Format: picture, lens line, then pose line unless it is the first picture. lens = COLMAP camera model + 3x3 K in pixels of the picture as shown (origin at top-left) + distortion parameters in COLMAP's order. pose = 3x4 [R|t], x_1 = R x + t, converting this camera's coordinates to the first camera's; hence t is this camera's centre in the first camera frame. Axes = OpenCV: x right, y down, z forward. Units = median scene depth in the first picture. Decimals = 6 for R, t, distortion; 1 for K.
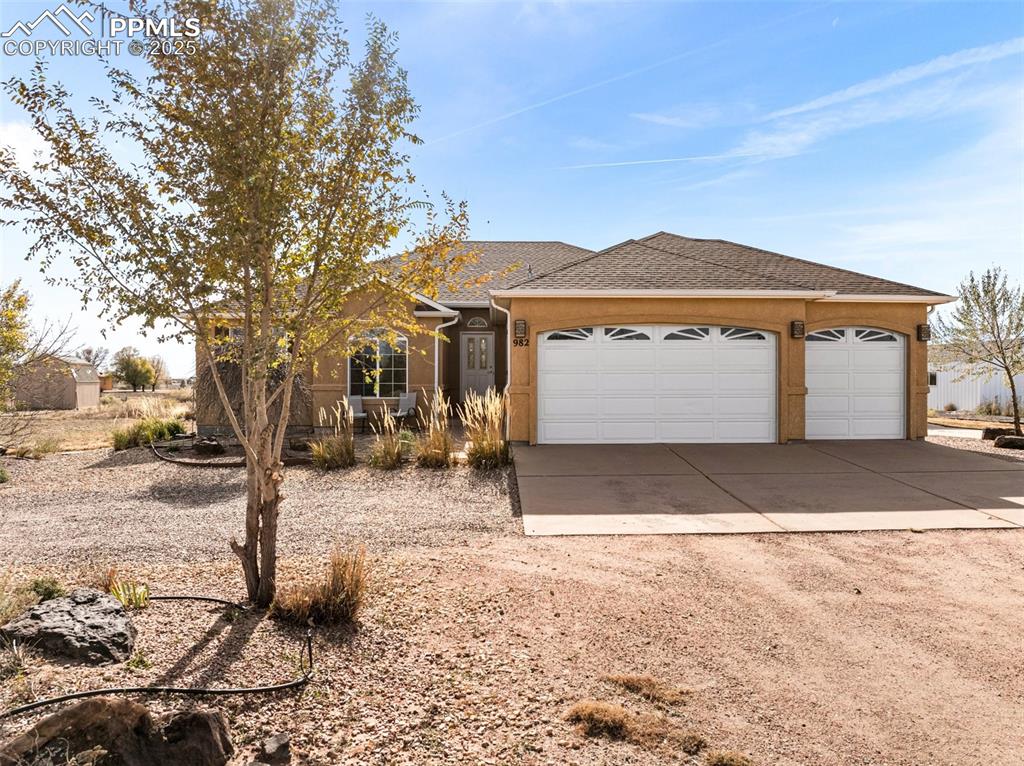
lens RADIAL K [[717.2, 0, 510.2], [0, 717.2, 388.8], [0, 0, 1]] dist [-0.037221, 0.008797]
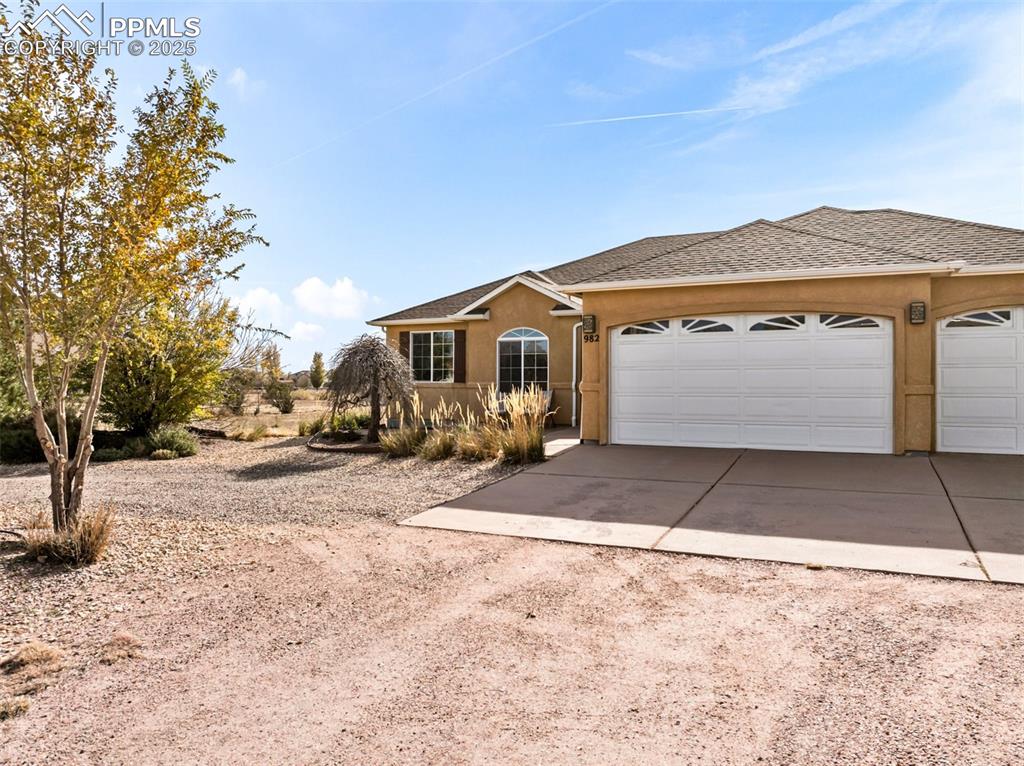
lens RADIAL K [[717.2, 0, 514.0], [0, 717.2, 362.7], [0, 0, 1]] dist [-0.037221, 0.008797]
pose [[0.887286, -0.010887, -0.461091, 0.366539], [-0.007360, 0.999260, -0.037757, 0.006042], [0.461160, 0.036895, 0.886549, 0.090157]]
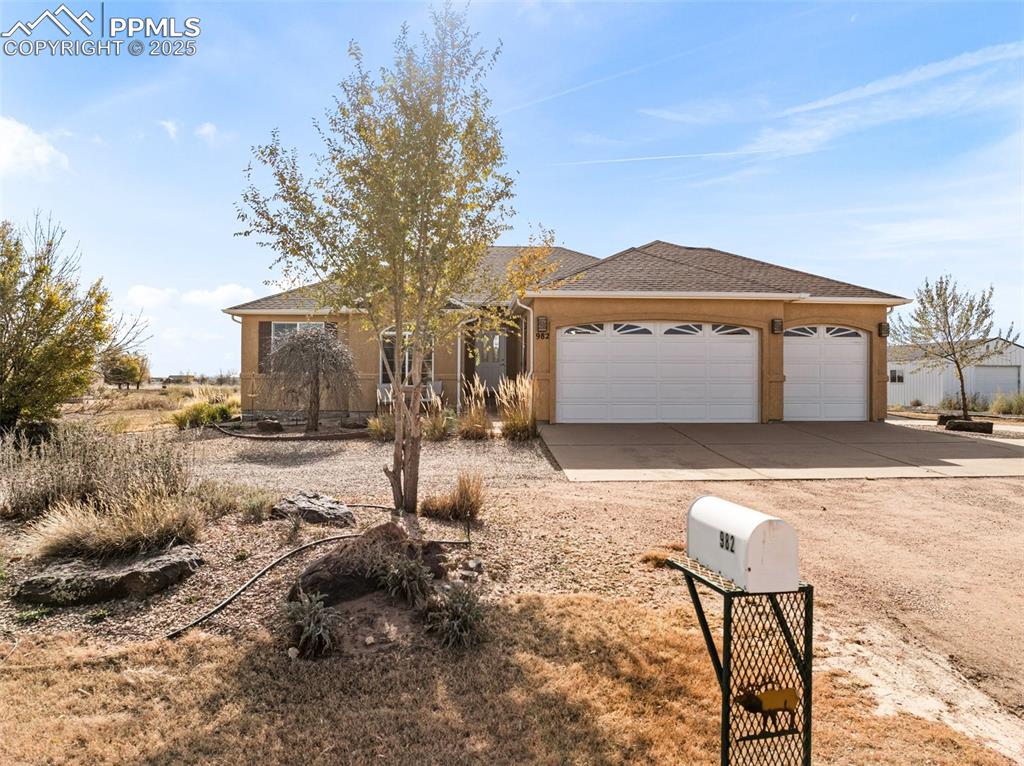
lens RADIAL K [[717.2, 0, 507.8], [0, 717.2, 382.2], [0, 0, 1]] dist [-0.037221, 0.008797]
pose [[0.999637, 0.004370, 0.026586, -0.071722], [-0.004110, 0.999943, -0.009833, 0.022489], [-0.026628, 0.009720, 0.999598, -0.163211]]
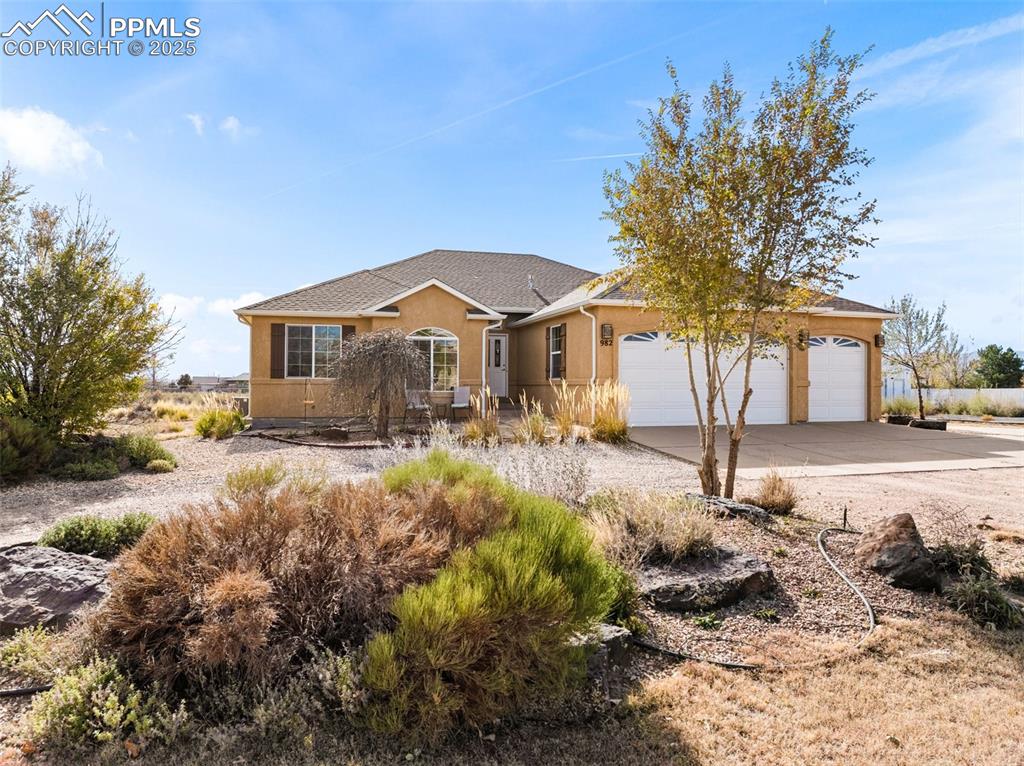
lens RADIAL K [[717.2, 0, 512.0], [0, 717.2, 385.6], [0, 0, 1]] dist [-0.037221, 0.008797]
pose [[0.970219, 0.003228, 0.242209, -0.428684], [-0.000077, 0.999915, -0.013020, 0.023352], [-0.242230, 0.012614, 0.970137, -0.132225]]
